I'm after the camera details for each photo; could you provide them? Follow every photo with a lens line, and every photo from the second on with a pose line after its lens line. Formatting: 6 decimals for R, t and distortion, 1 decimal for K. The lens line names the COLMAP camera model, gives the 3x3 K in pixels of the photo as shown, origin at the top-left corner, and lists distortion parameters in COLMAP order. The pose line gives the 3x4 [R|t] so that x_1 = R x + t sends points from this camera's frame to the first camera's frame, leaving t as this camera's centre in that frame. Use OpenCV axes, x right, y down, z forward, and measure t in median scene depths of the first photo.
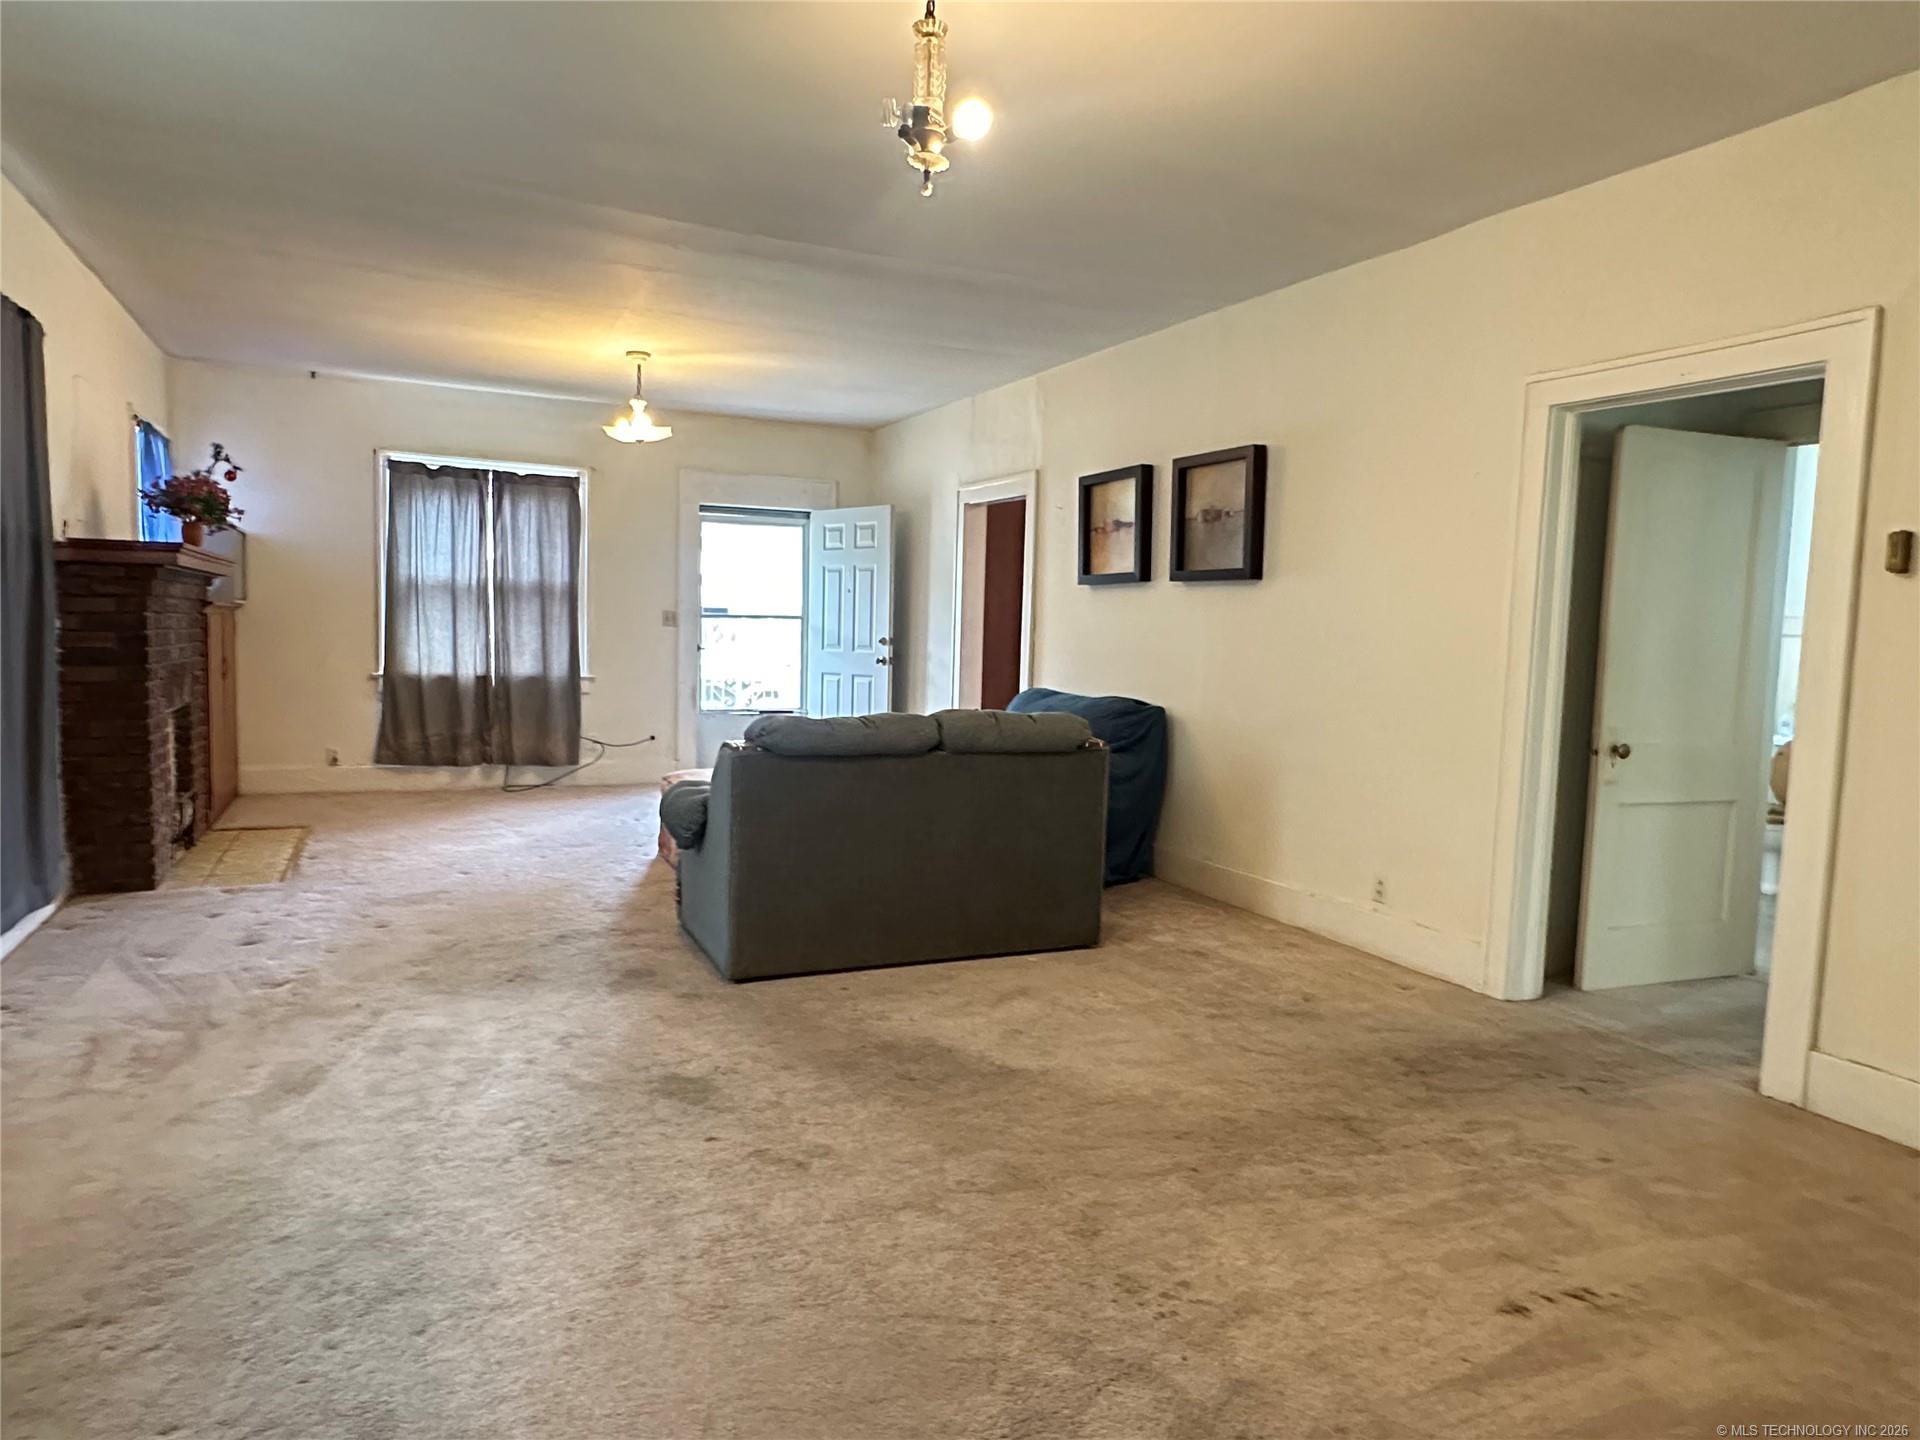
lens RADIAL K [[1167.7, 0, 960.0], [0, 1167.7, 720.0], [0, 0, 1]] dist [-0.003732, 0.000867]
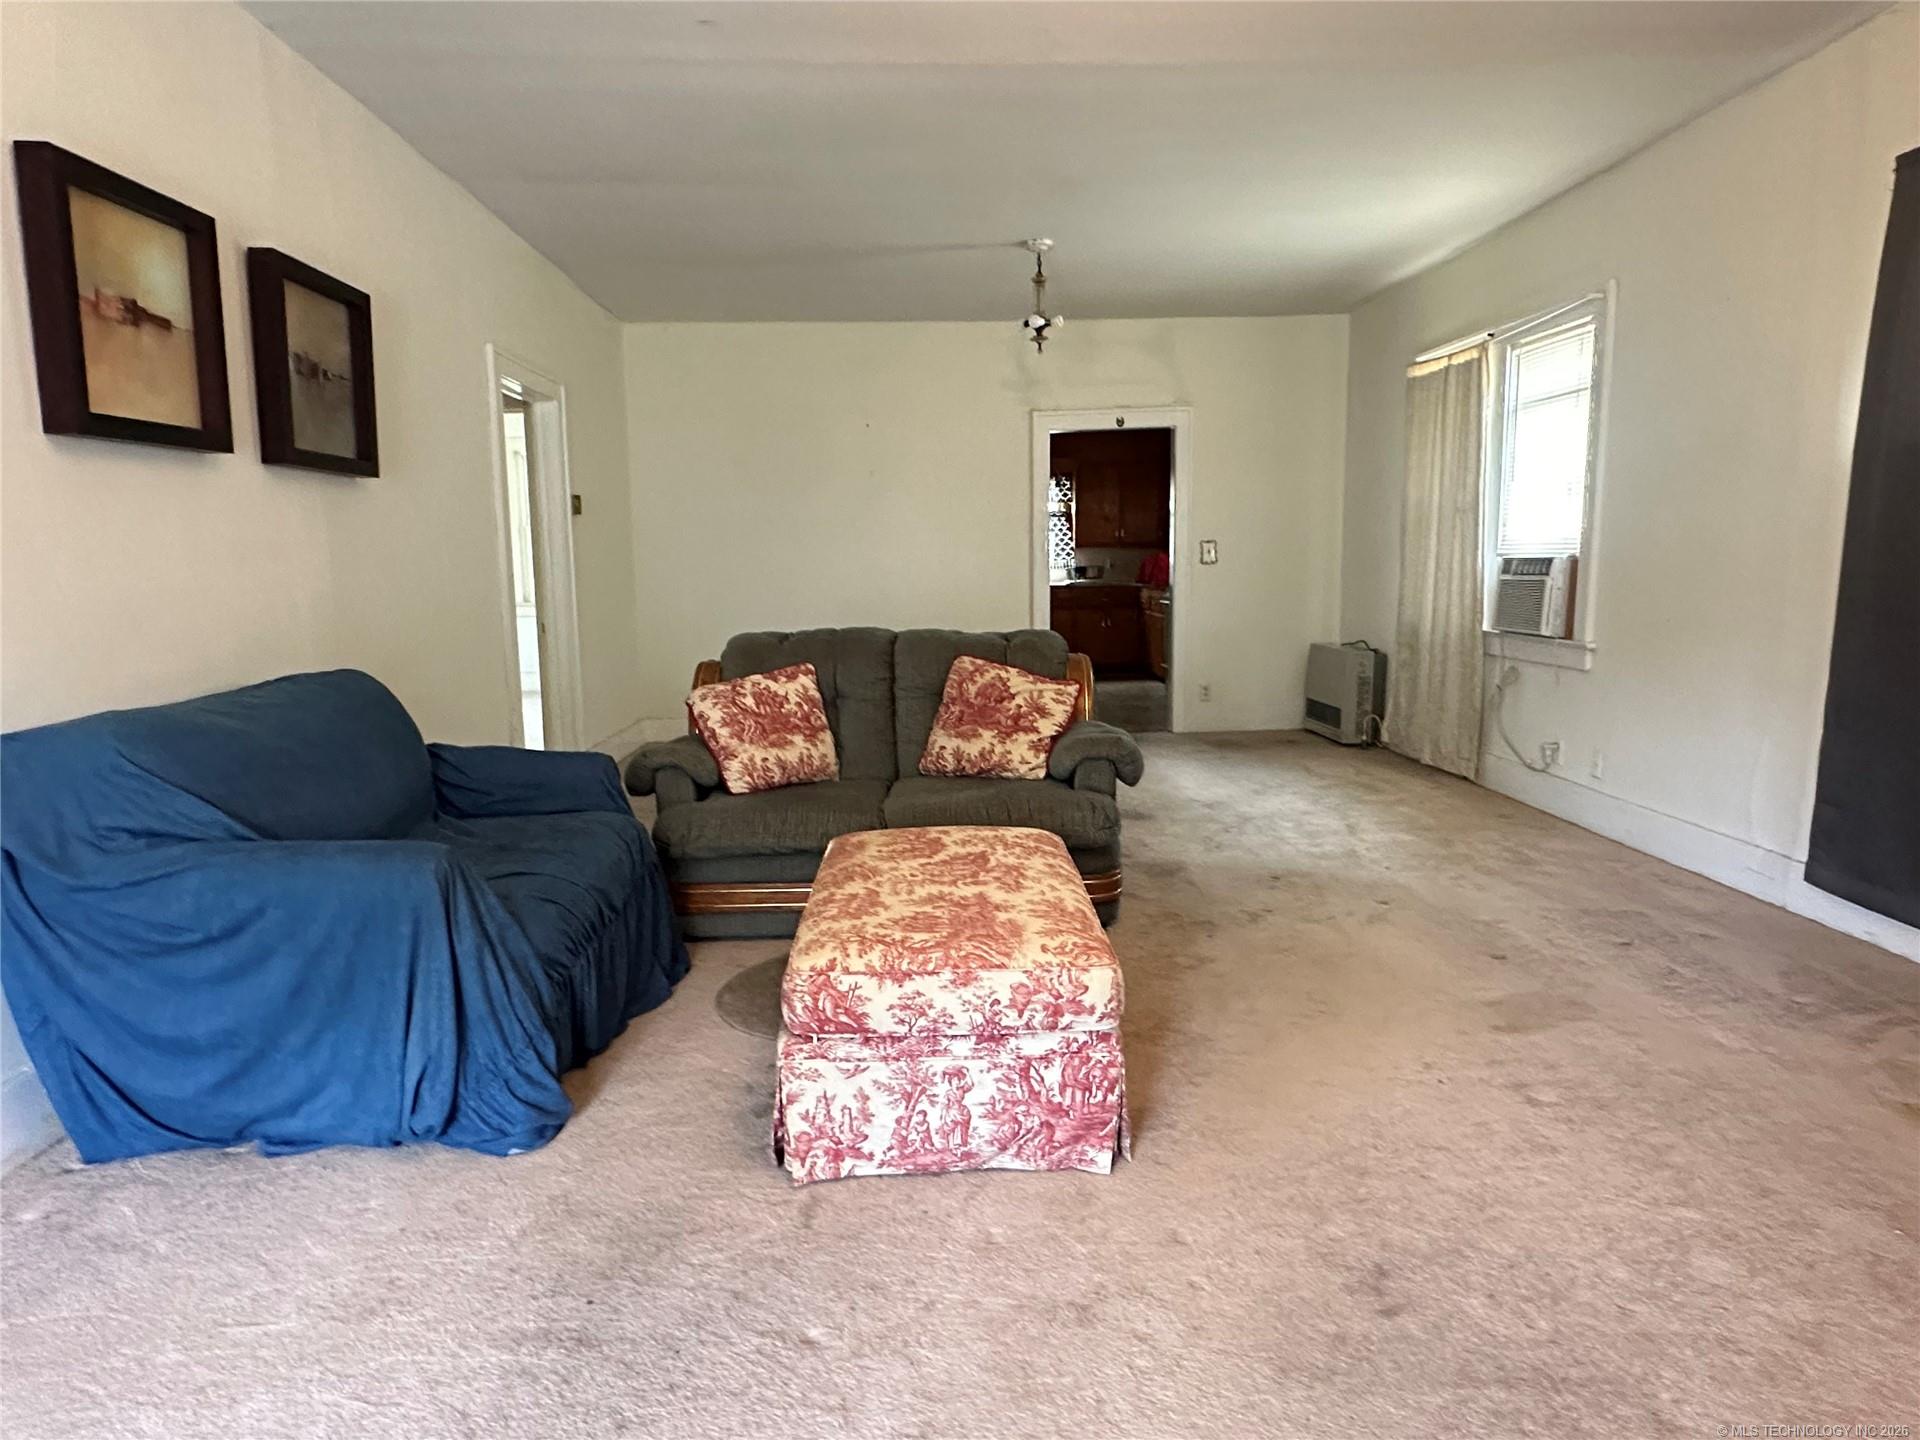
lens RADIAL K [[1167.7, 0, 960.0], [0, 1167.7, 720.0], [0, 0, 1]] dist [-0.003732, 0.000867]
pose [[-0.918925, -0.074950, 0.387245, -0.381903], [0.017929, 0.972828, 0.230833, -0.124266], [-0.394024, 0.219061, -0.892613, 1.450248]]
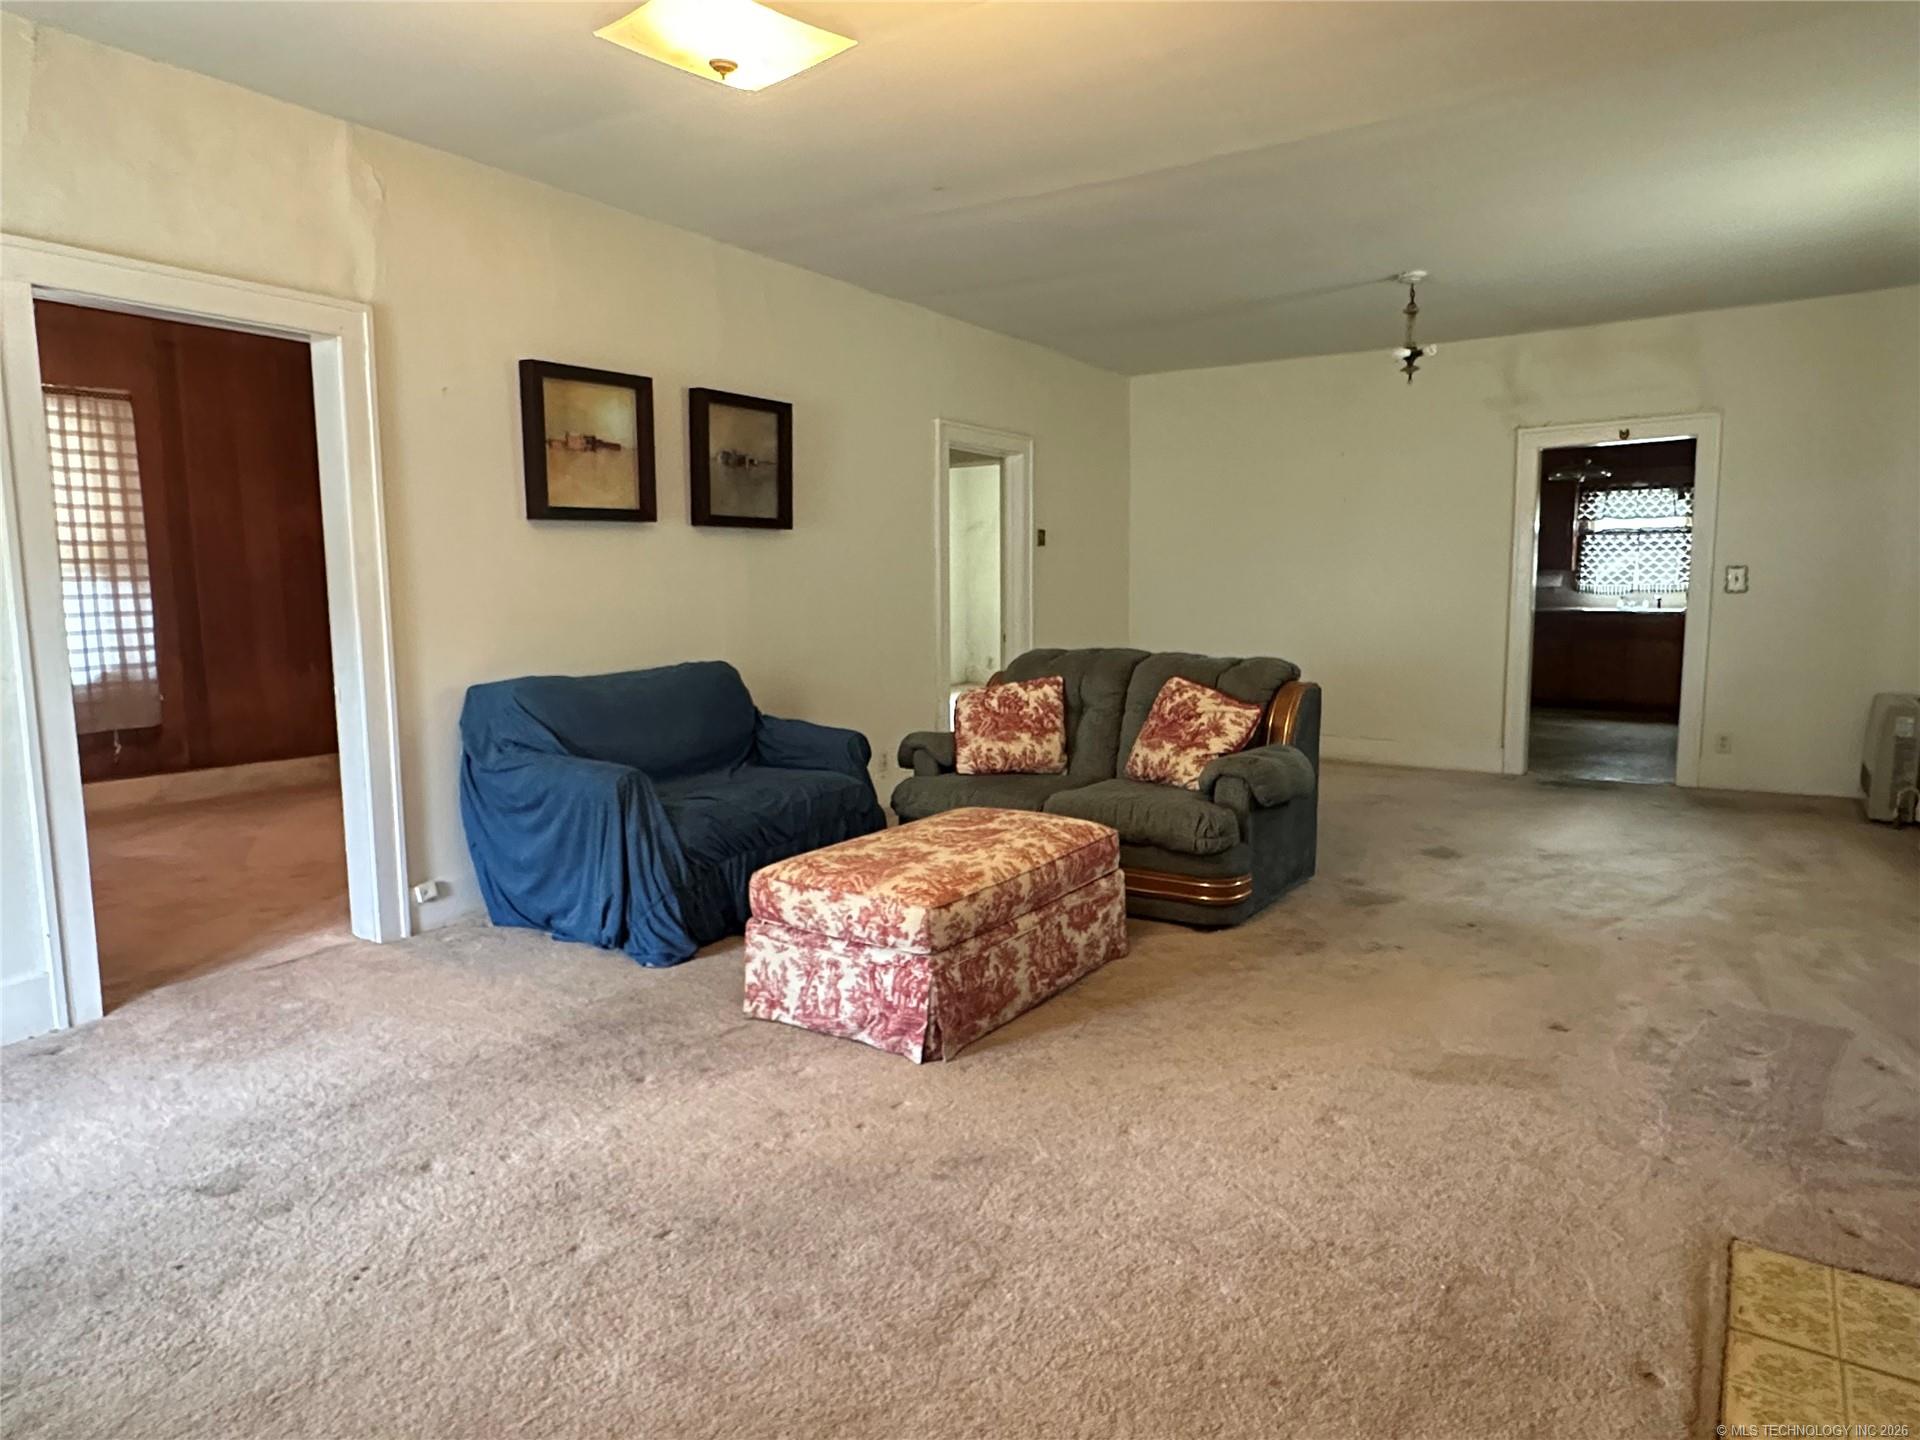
lens RADIAL K [[1167.7, 0, 960.0], [0, 1167.7, 720.0], [0, 0, 1]] dist [-0.003732, 0.000867]
pose [[-0.514907, -0.132278, 0.846979, -0.729651], [0.066642, 0.978856, 0.193388, -0.134545], [-0.854652, 0.156021, -0.495205, 1.328330]]
